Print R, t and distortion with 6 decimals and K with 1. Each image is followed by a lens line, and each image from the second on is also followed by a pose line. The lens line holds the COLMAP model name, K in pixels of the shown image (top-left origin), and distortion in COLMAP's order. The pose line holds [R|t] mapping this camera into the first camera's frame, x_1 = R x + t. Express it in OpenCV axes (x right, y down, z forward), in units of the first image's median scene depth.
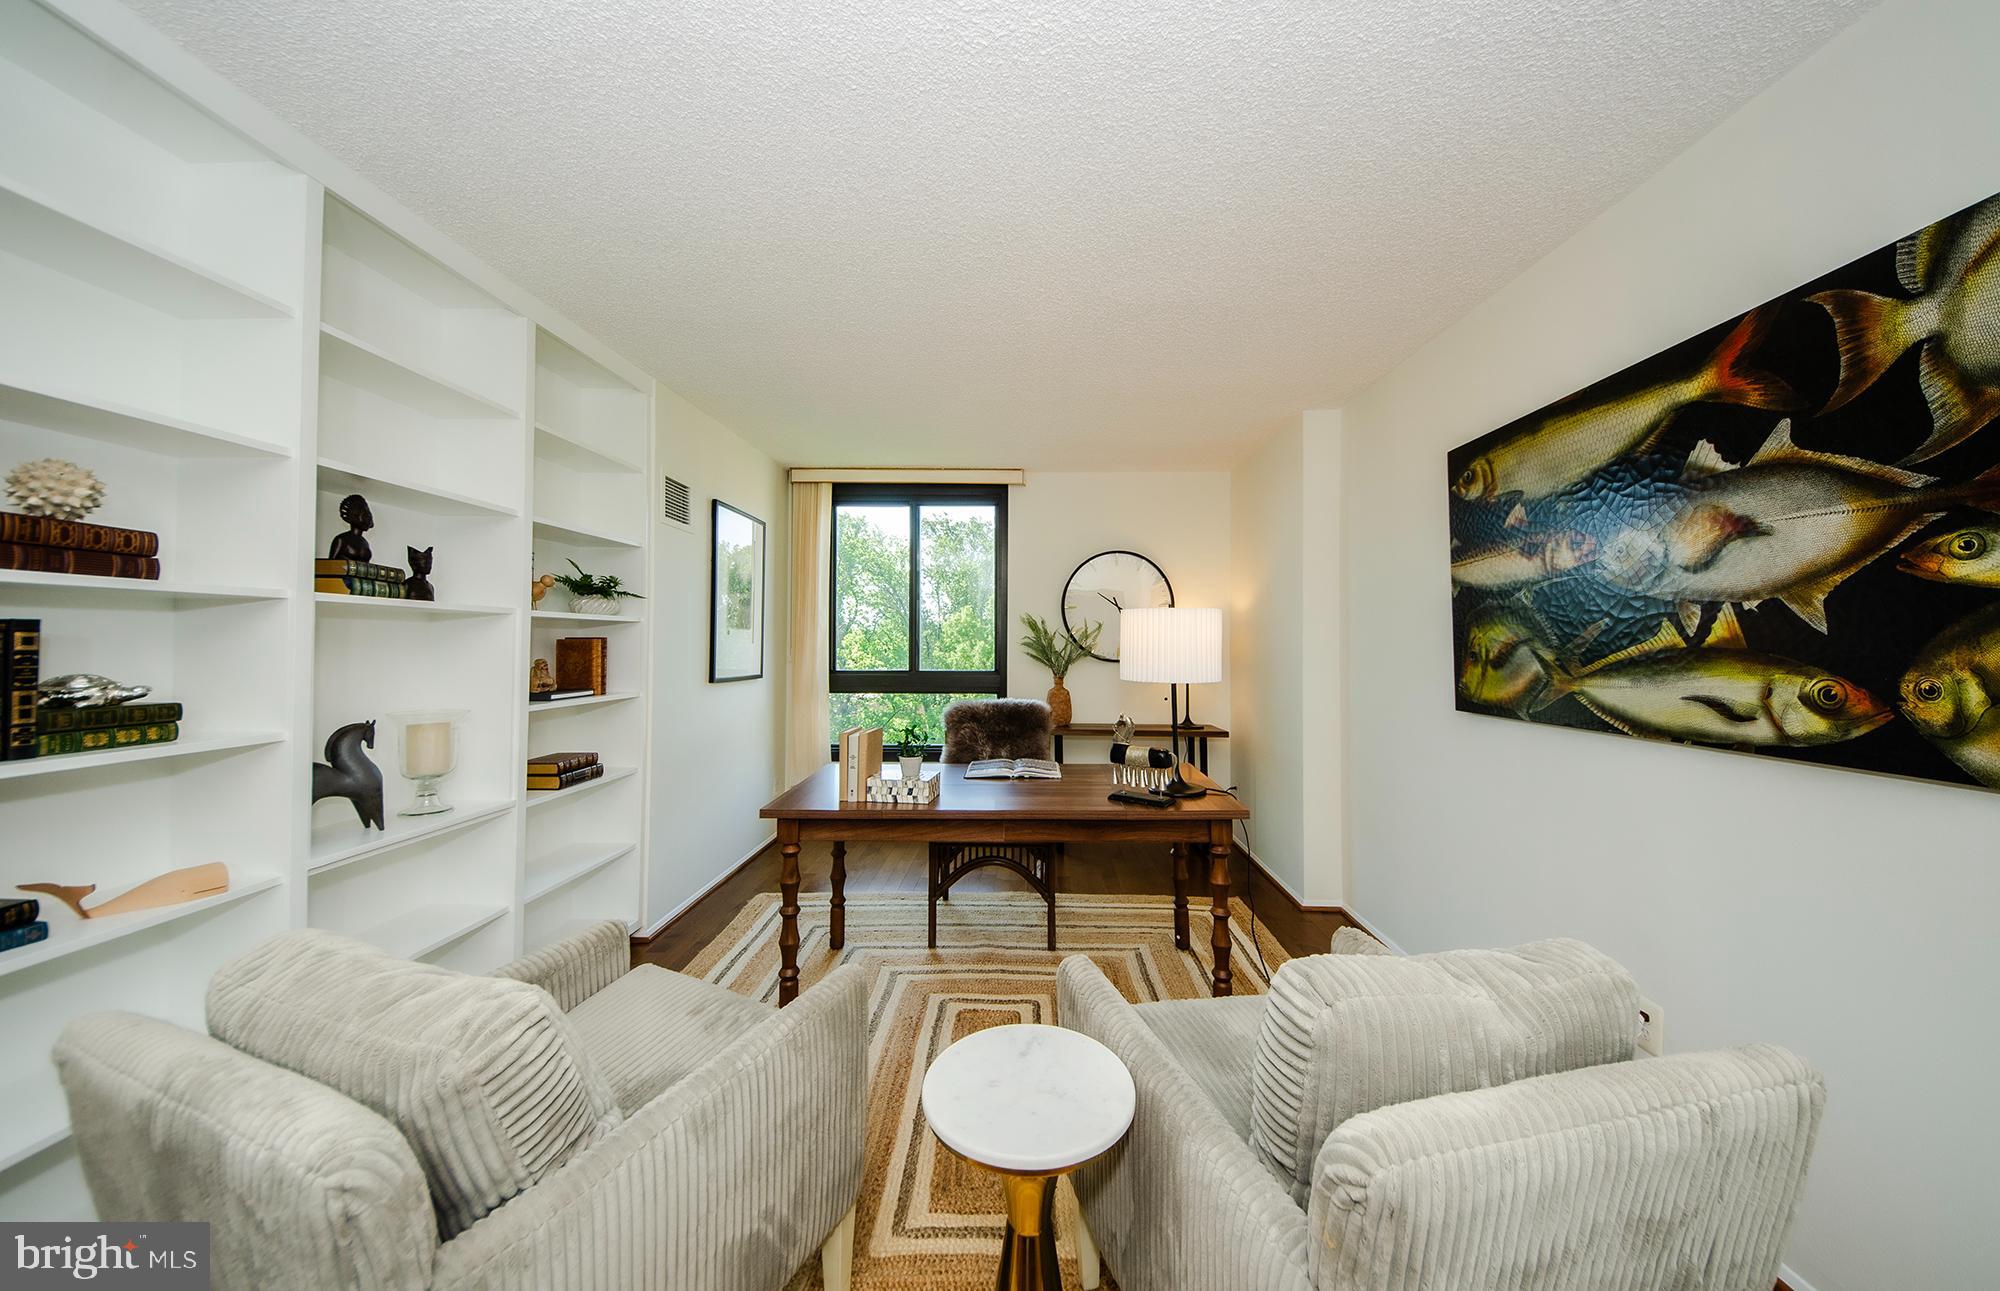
lens RADIAL K [[665.7, 0, 1006.4], [0, 665.7, 649.8], [0, 0, 1]] dist [0.012805, -0.010709]
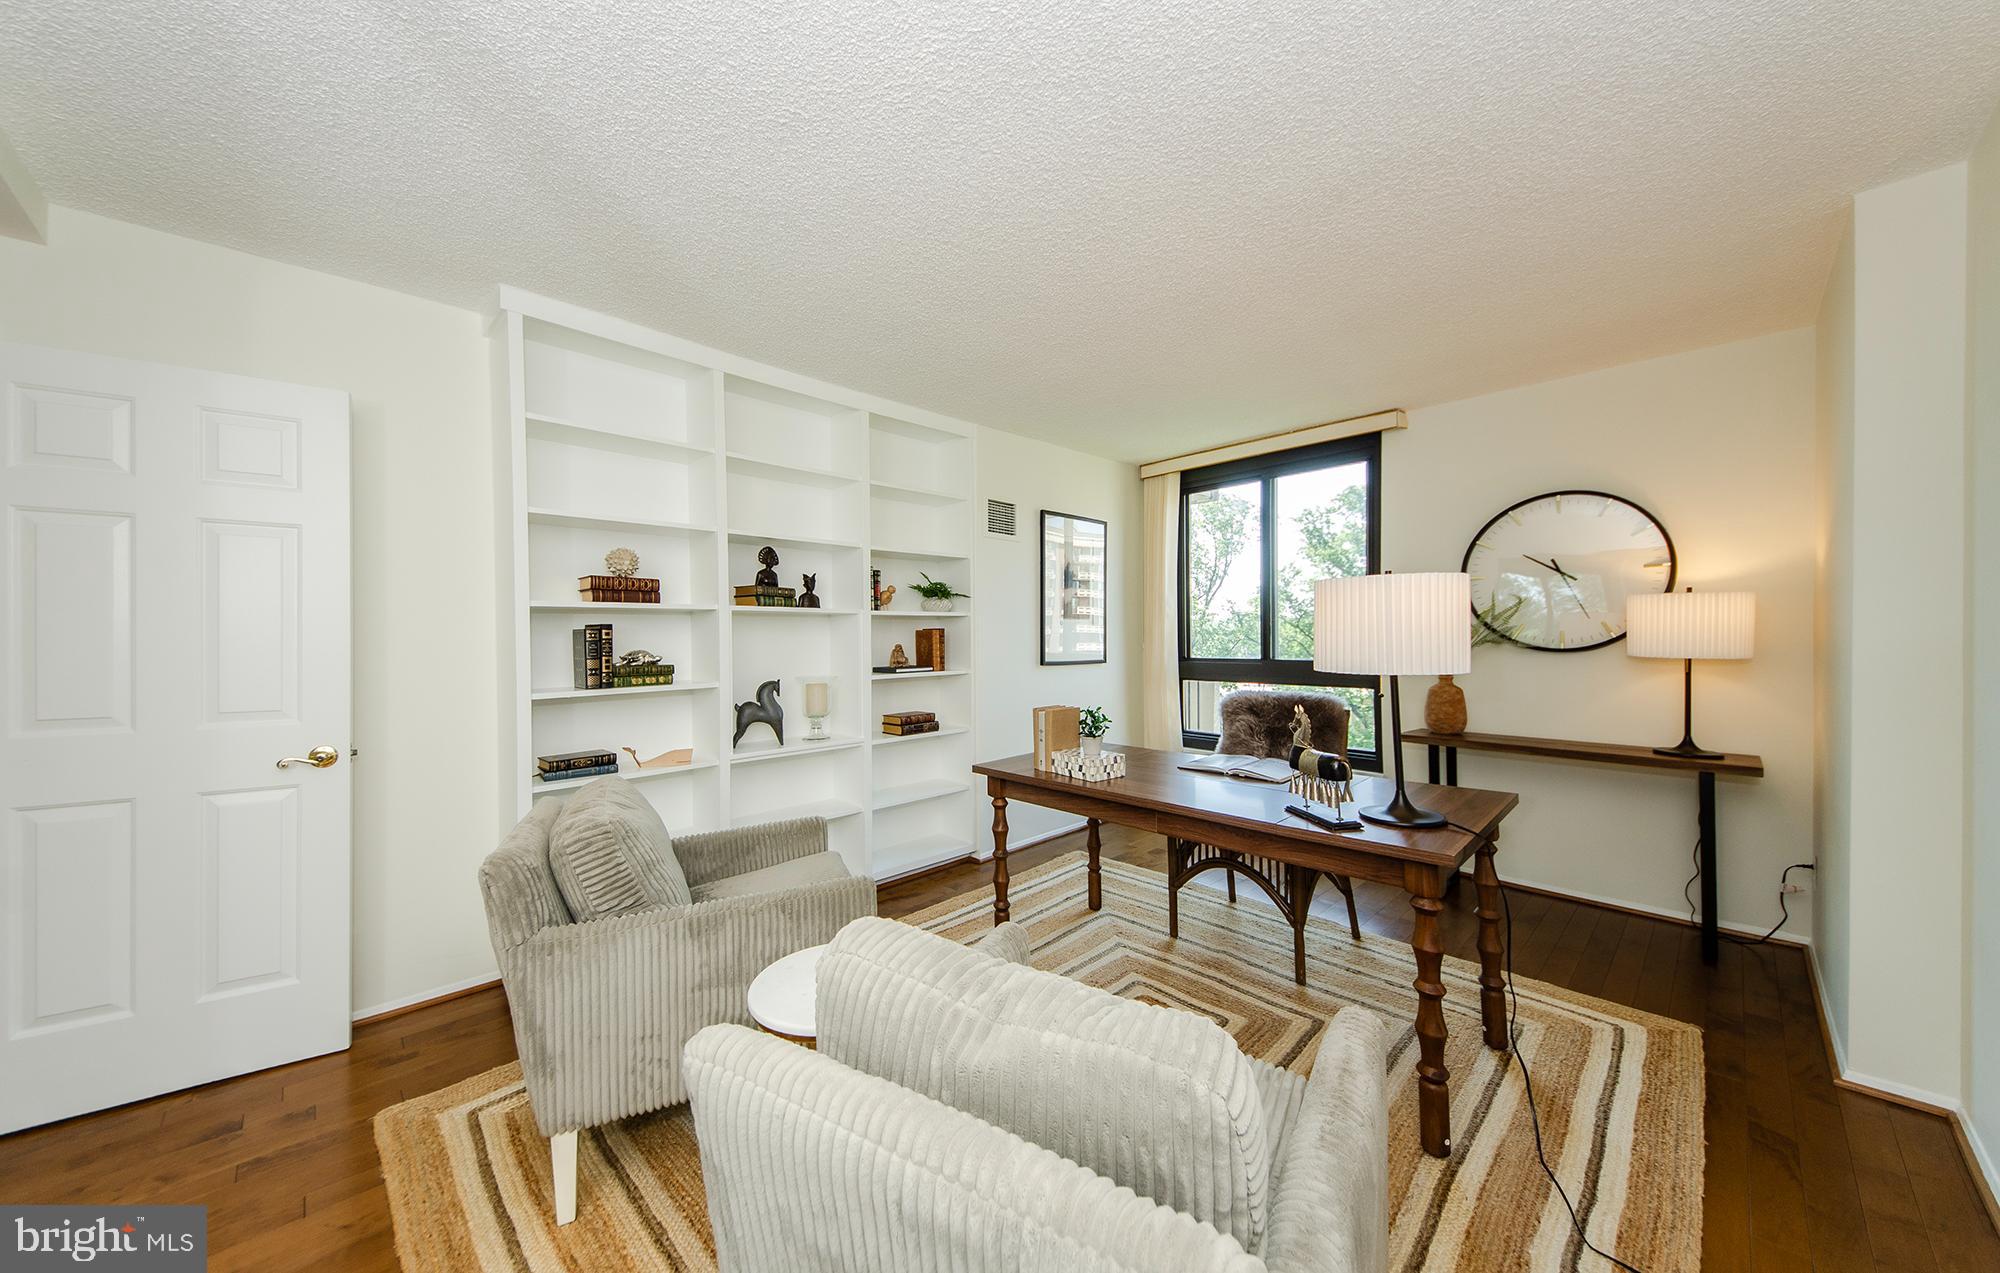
lens RADIAL K [[647.6, 0, 980.9], [0, 647.6, 658.3], [0, 0, 1]] dist [0.042122, -0.017931]
pose [[0.711118, 0.014134, -0.702930, 0.466519], [0.006748, 0.999615, 0.026926, 0.008476], [0.703040, -0.023890, 0.710749, 0.155647]]
